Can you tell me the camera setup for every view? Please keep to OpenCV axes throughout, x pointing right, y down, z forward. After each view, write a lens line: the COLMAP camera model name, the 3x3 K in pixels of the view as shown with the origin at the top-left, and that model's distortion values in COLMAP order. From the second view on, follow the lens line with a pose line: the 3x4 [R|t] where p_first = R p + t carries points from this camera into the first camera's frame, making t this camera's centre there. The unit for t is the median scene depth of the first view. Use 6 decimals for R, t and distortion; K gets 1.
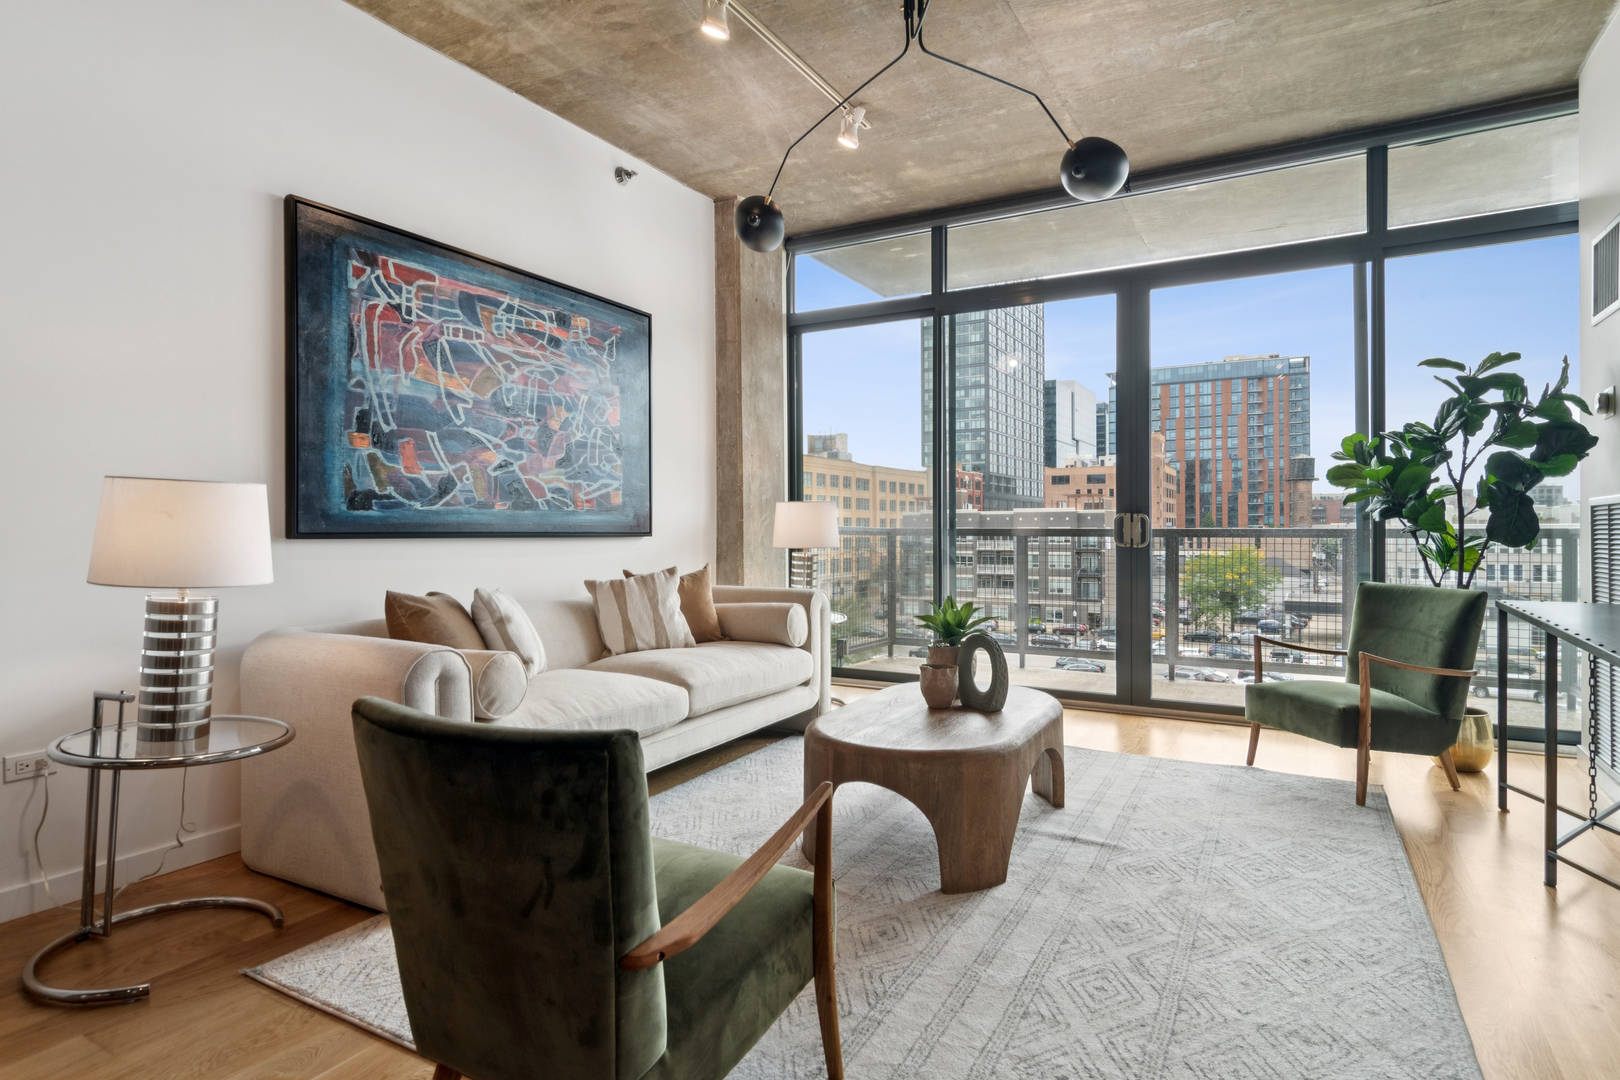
lens RADIAL K [[855.7, 0, 808.9], [0, 855.7, 534.2], [0, 0, 1]] dist [-0.002812, 0.000616]
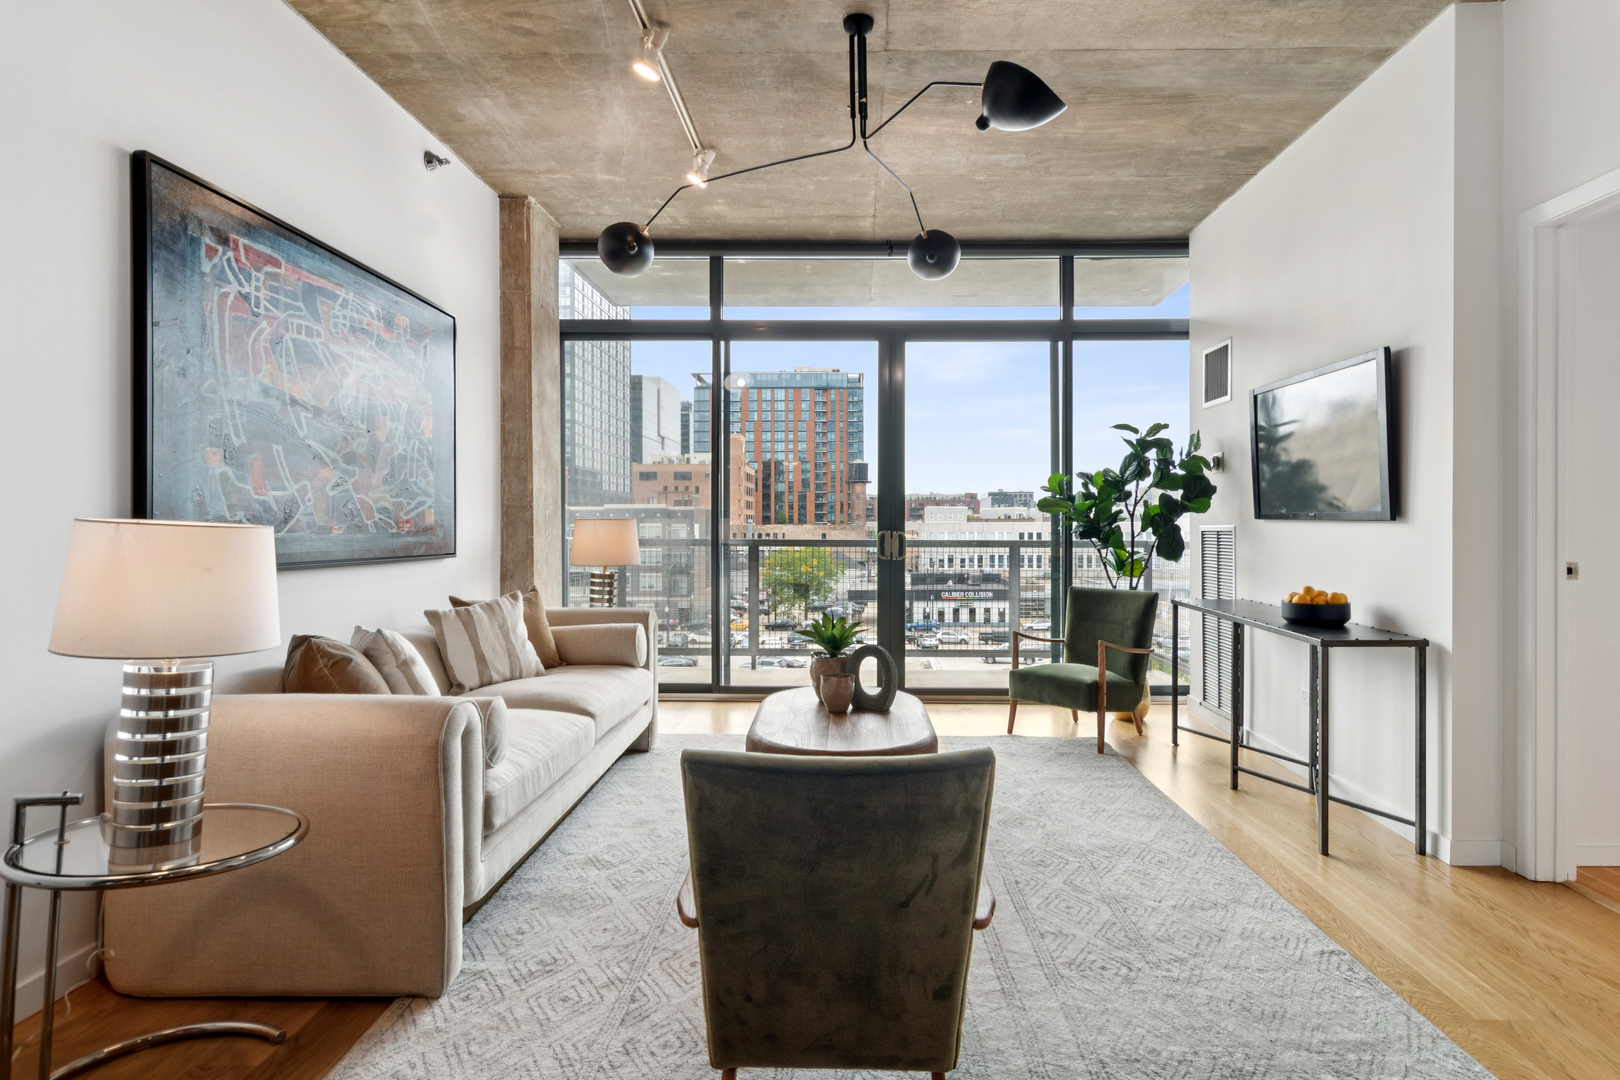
lens RADIAL K [[878.8, 0, 817.6], [0, 878.8, 528.3], [0, 0, 1]] dist [-0.004500, -0.000188]
pose [[0.881594, 0.000109, 0.472008, -0.334300], [0.000078, 1.000000, -0.000377, -0.032907], [-0.472008, 0.000370, 0.881594, -0.016163]]
